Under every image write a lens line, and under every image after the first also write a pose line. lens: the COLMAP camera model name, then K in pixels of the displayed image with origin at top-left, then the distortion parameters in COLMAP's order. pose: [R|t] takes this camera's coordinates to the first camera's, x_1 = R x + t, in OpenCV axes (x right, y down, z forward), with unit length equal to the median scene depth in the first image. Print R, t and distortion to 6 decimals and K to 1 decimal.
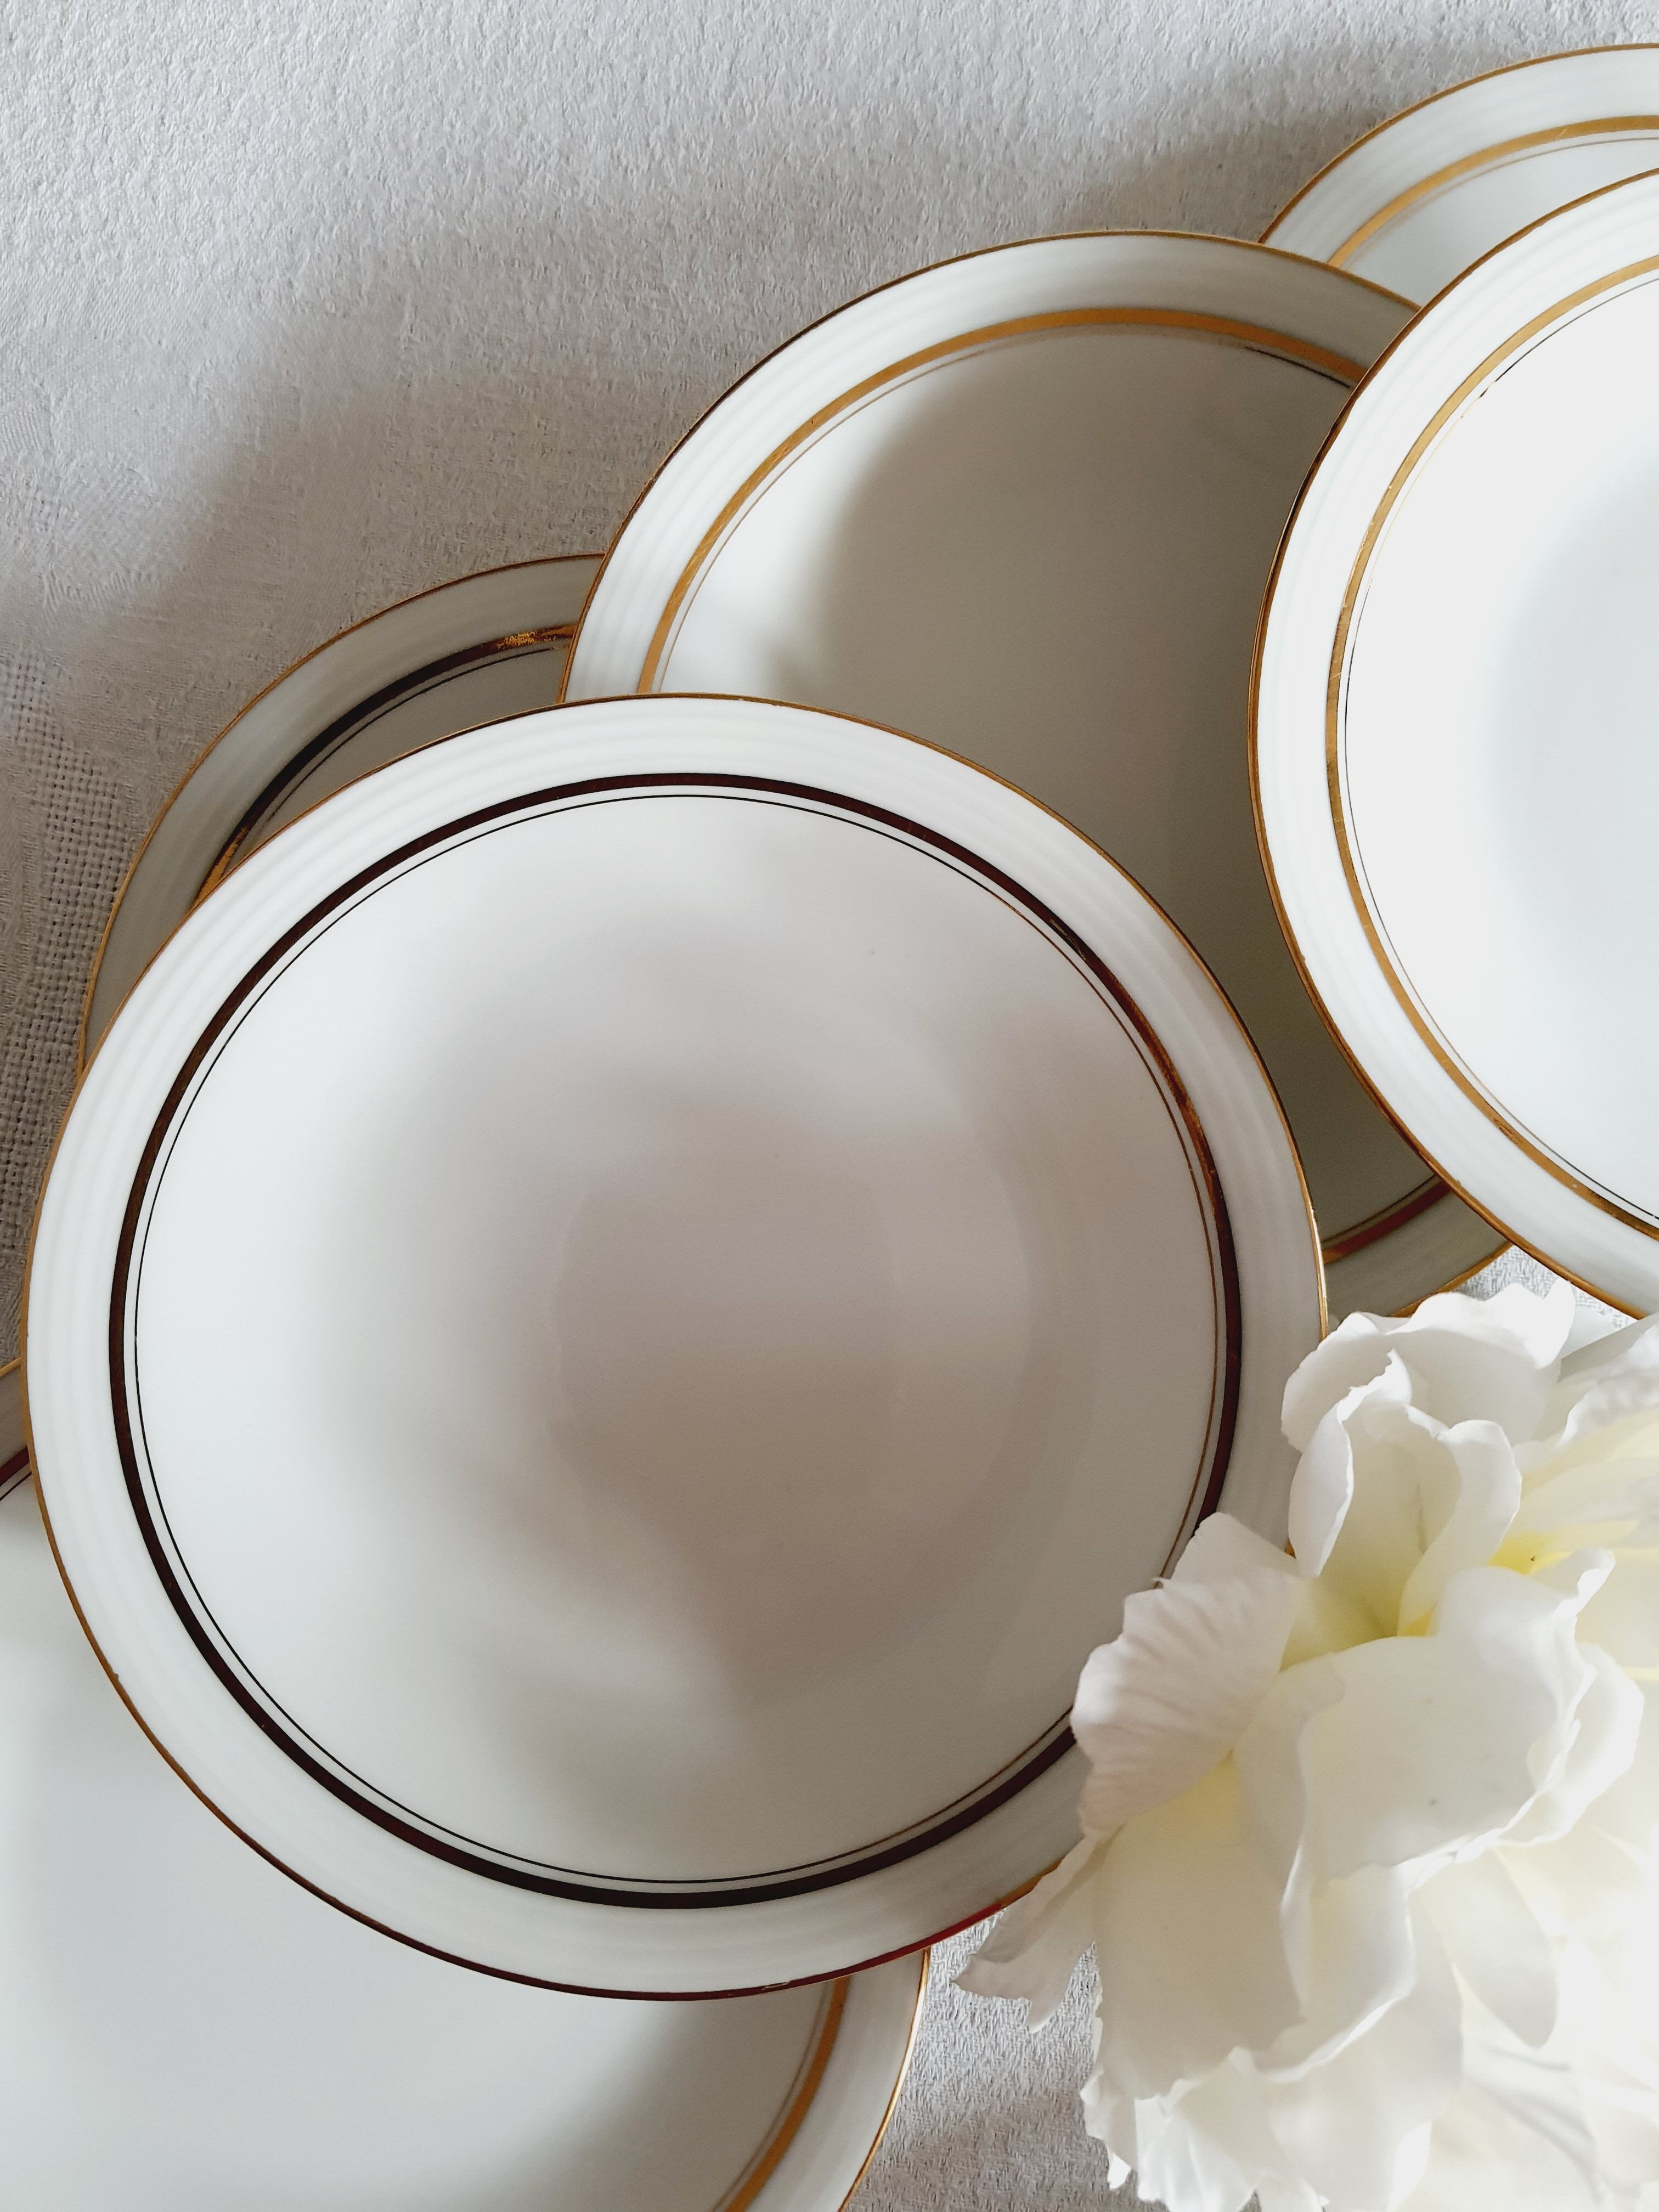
lens RADIAL K [[1759.2, 0, 855.2], [0, 1759.2, 1086.0], [0, 0, 1]] dist [0.044607, -0.102309]
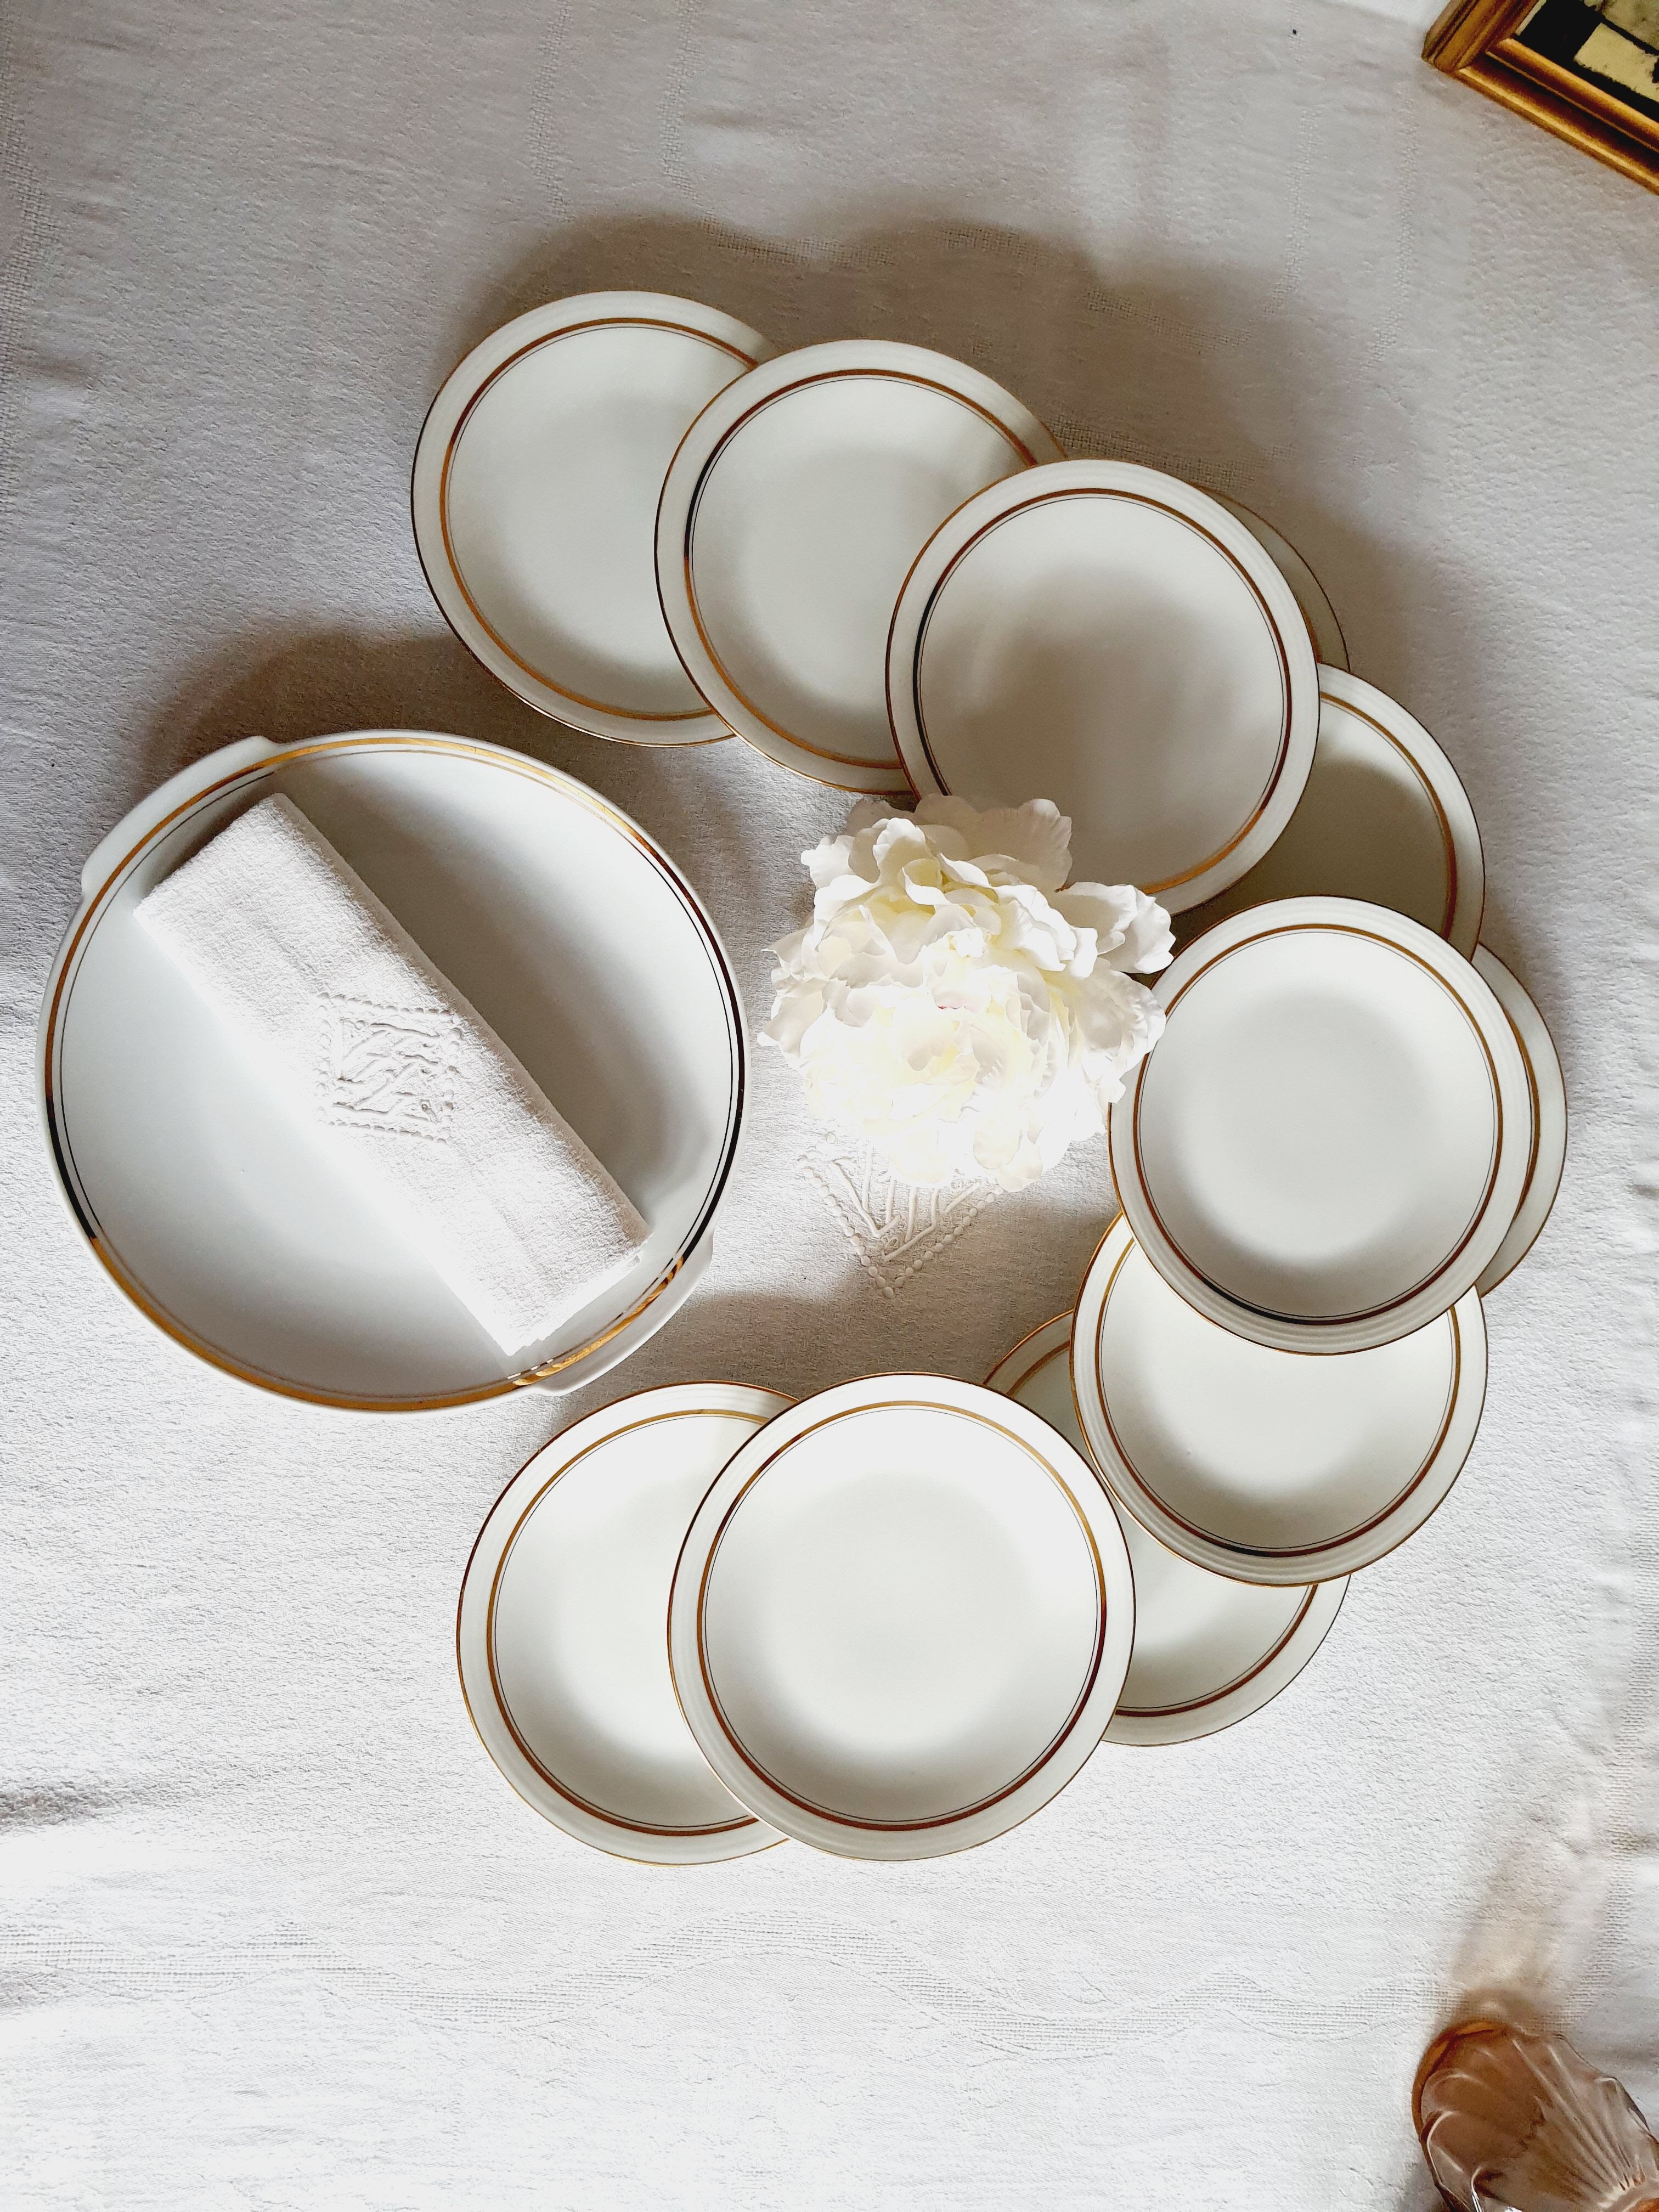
lens RADIAL K [[1759.2, 0, 851.6], [0, 1759.2, 1082.0], [0, 0, 1]] dist [0.044607, -0.102309]
pose [[0.034870, 0.998460, -0.043148, 0.488511], [-0.989915, 0.028576, -0.138753, 0.739663], [-0.137306, 0.047551, 0.989387, -1.311040]]
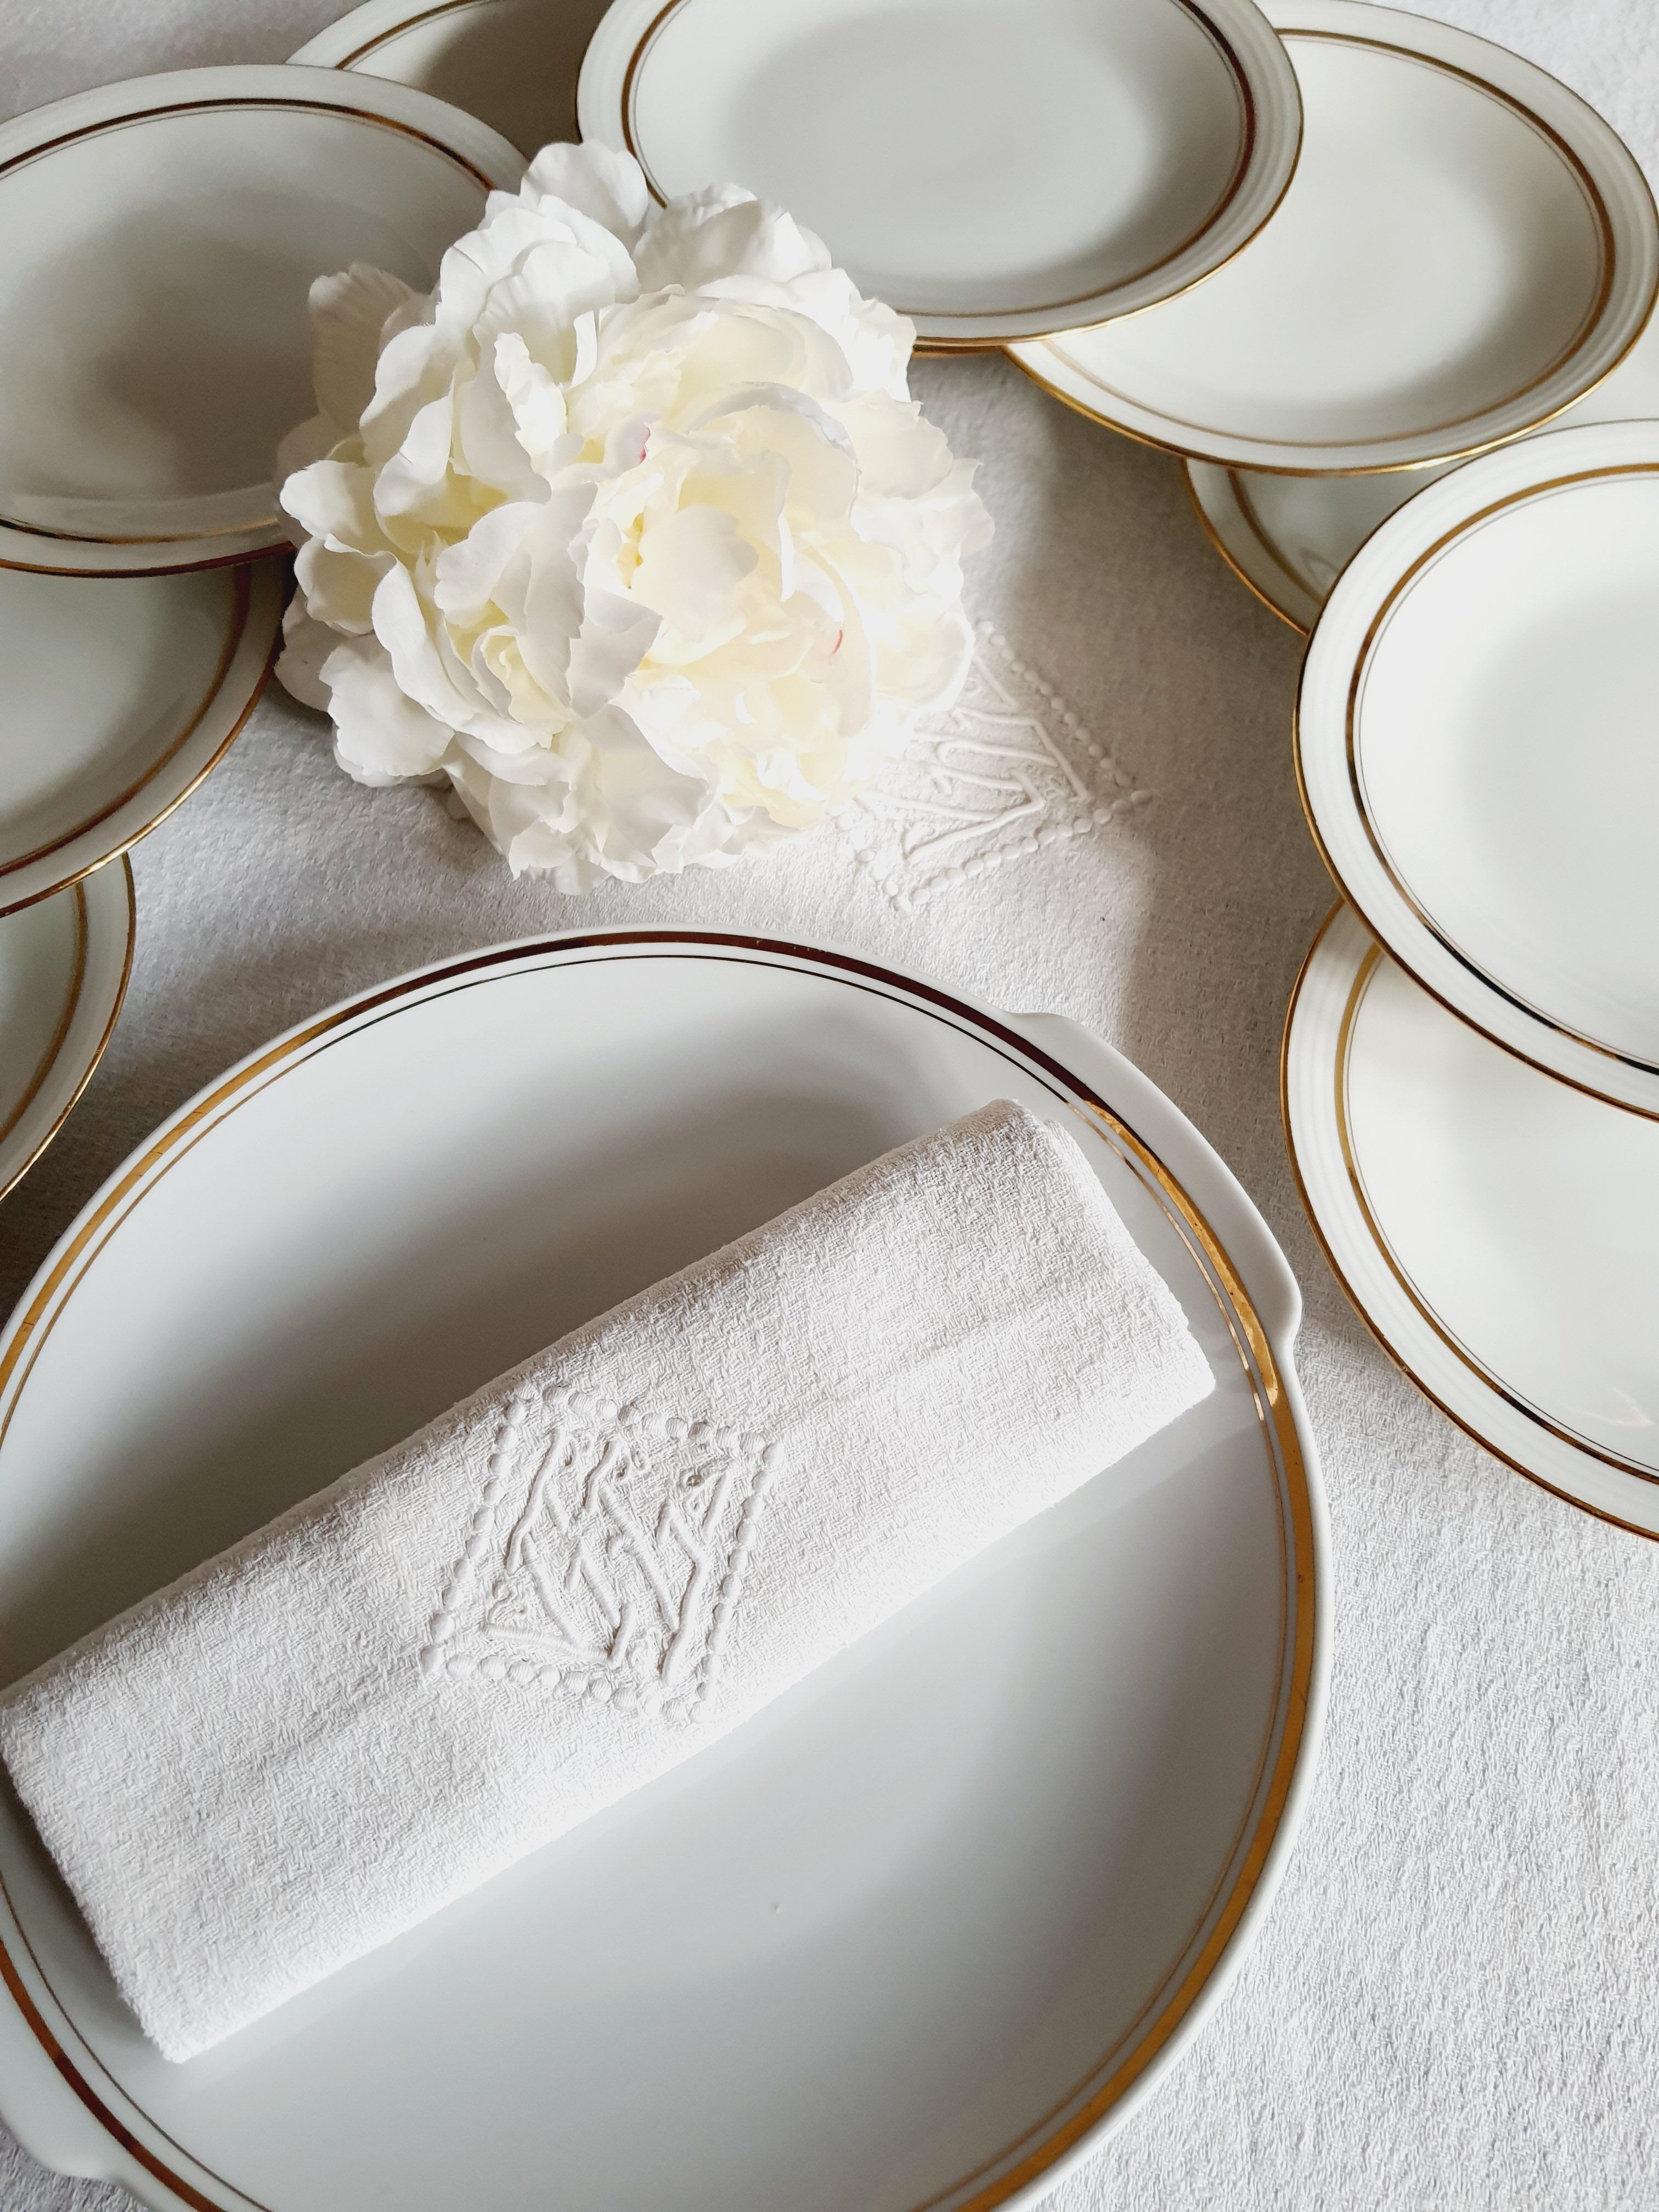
lens RADIAL K [[1759.2, 0, 831.2], [0, 1759.2, 1099.1], [0, 0, 1]] dist [0.044607, -0.102309]
pose [[0.994512, 0.078673, -0.068964, 0.541146], [-0.098204, 0.929285, -0.356068, 1.096064], [0.036074, 0.360887, 0.931912, -0.214915]]
